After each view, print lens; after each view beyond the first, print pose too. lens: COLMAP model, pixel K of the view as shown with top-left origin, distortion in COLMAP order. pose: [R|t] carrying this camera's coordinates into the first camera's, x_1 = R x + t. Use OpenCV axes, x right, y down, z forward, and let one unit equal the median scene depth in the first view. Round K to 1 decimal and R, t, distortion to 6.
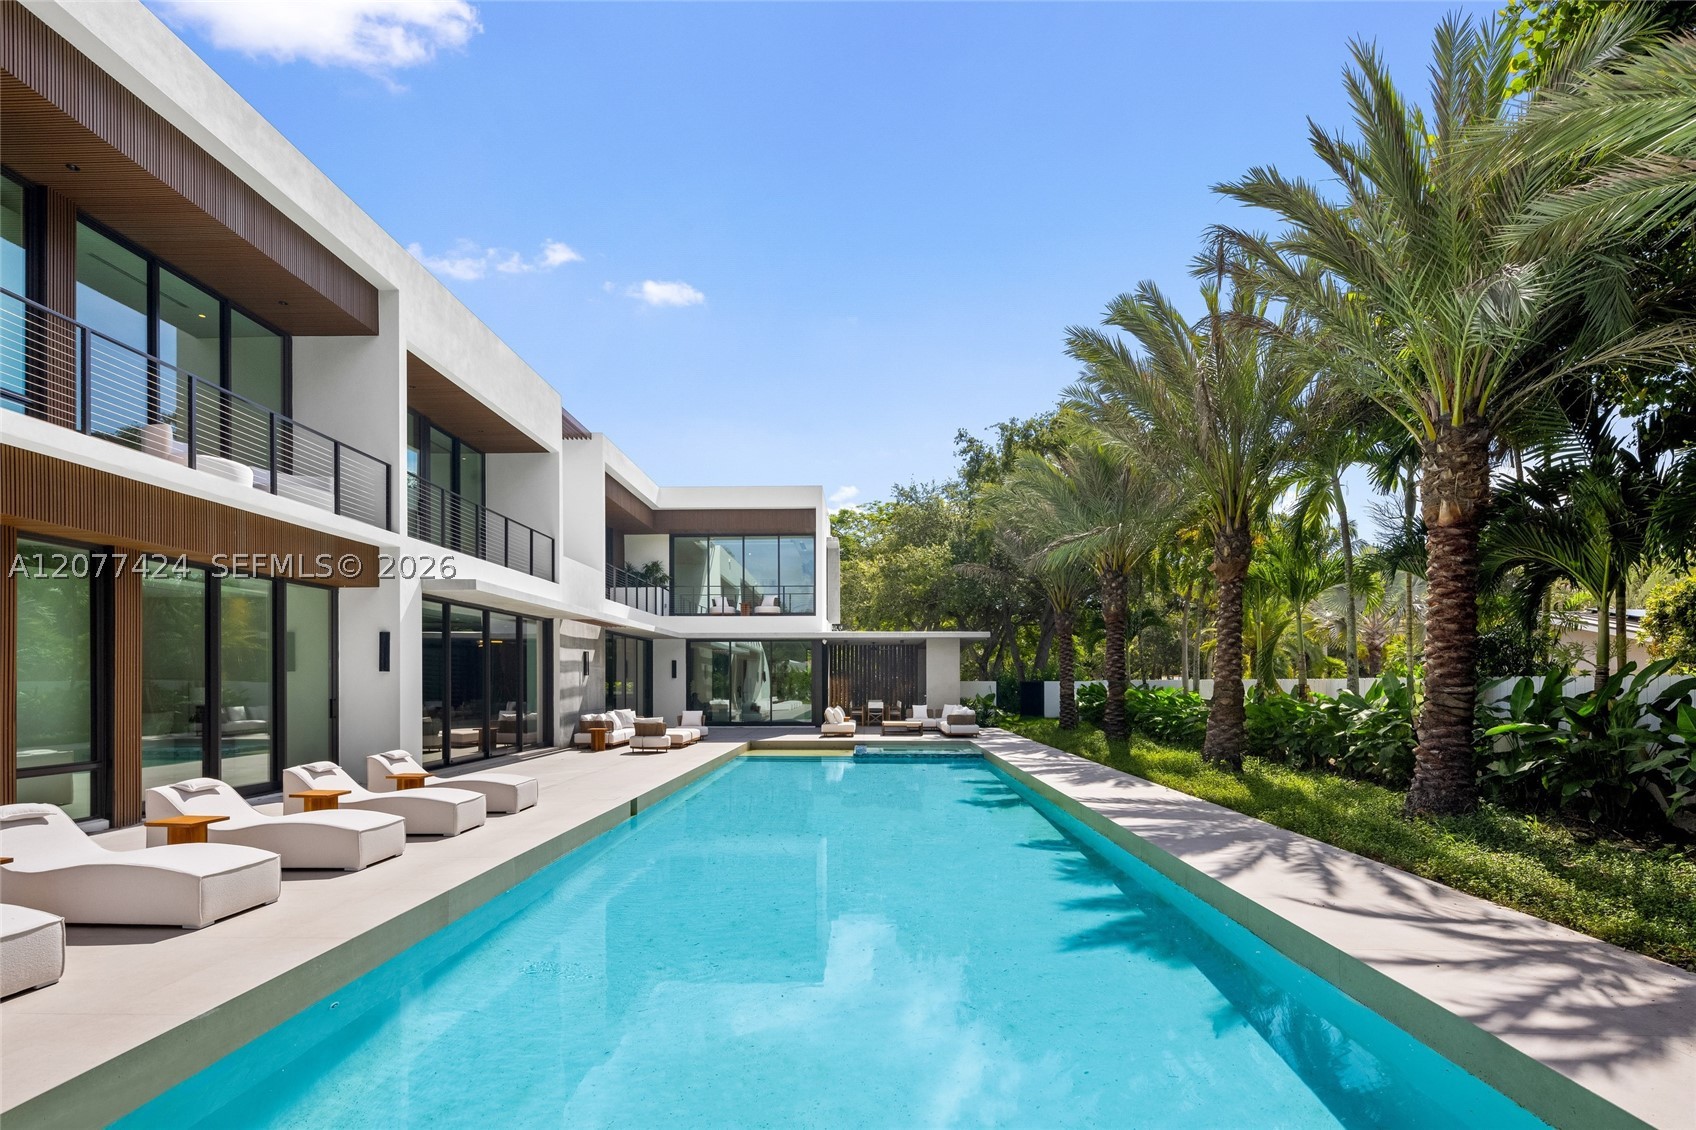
lens RADIAL K [[835.6, 0, 745.3], [0, 835.6, 598.4], [0, 0, 1]] dist [0.008944, -0.000722]
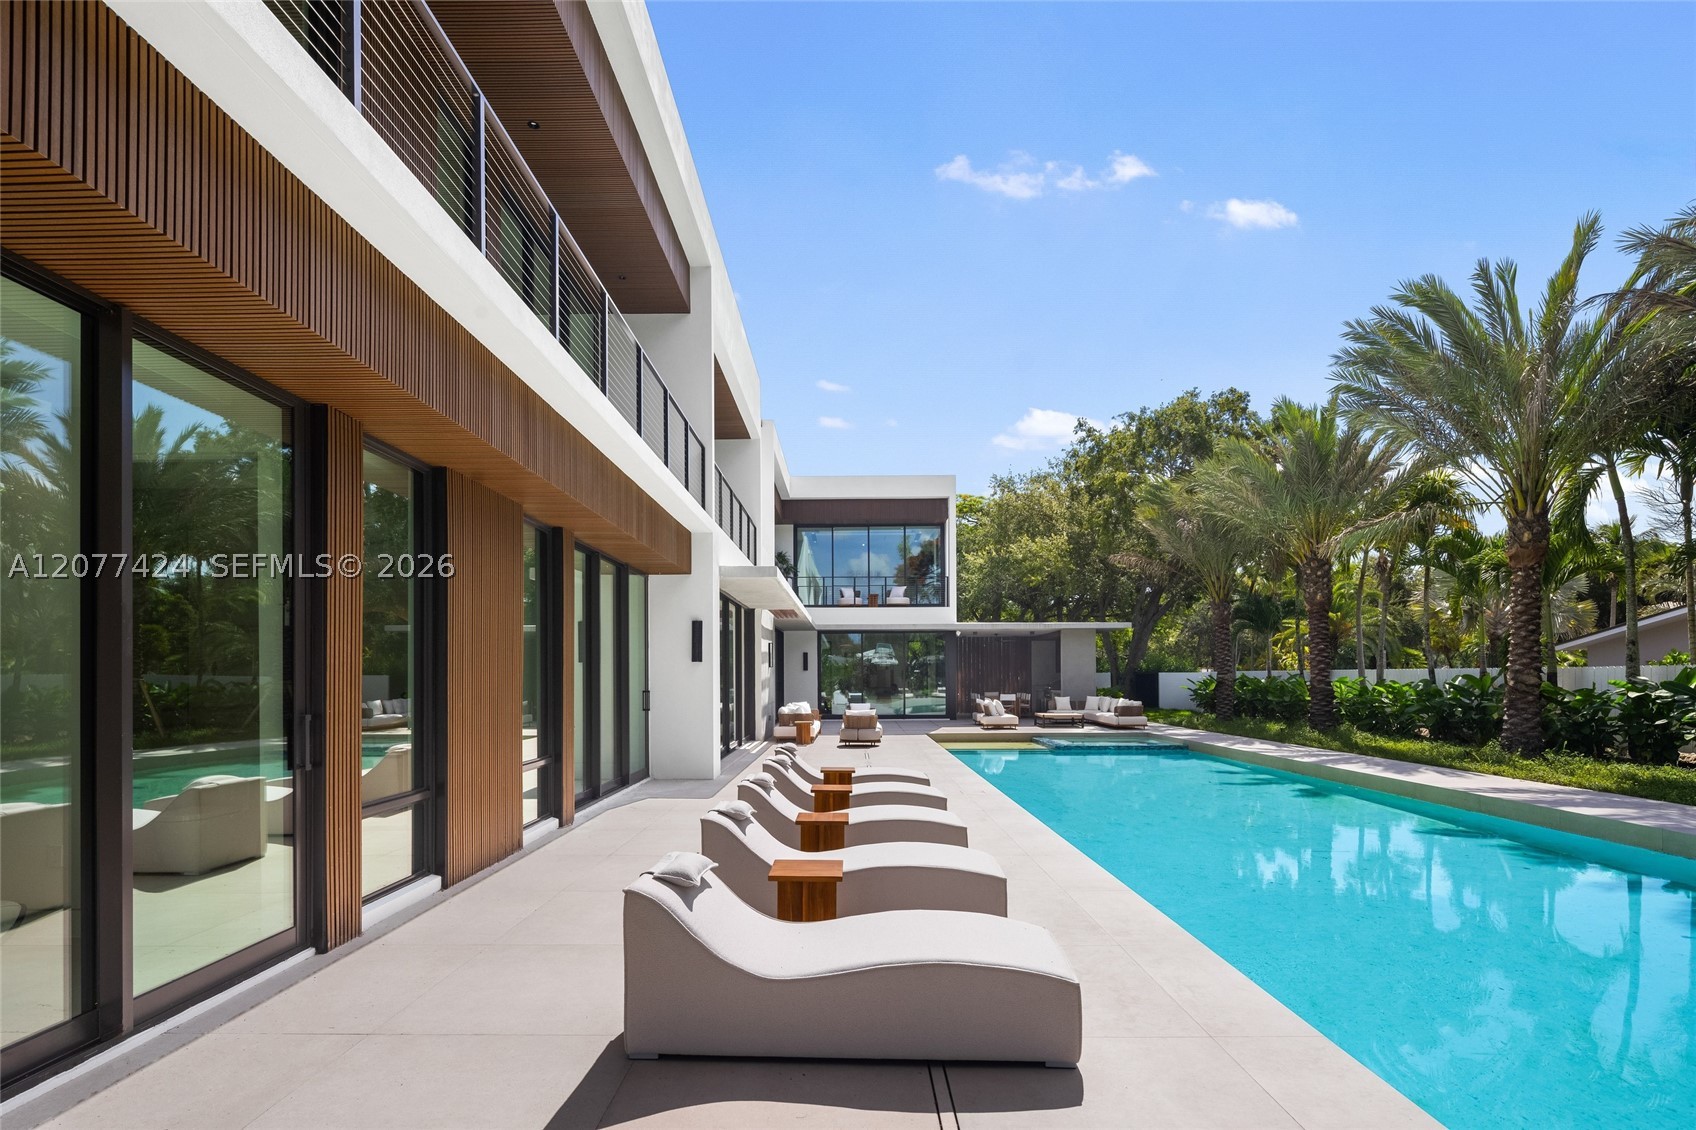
lens RADIAL K [[835.6, 0, 763.8], [0, 835.6, 582.9], [0, 0, 1]] dist [0.008944, -0.000722]
pose [[0.999724, -0.001857, 0.023405, -0.257606], [0.002115, 0.999938, -0.010969, 0.005096], [-0.023384, 0.011016, 0.999666, 0.027725]]
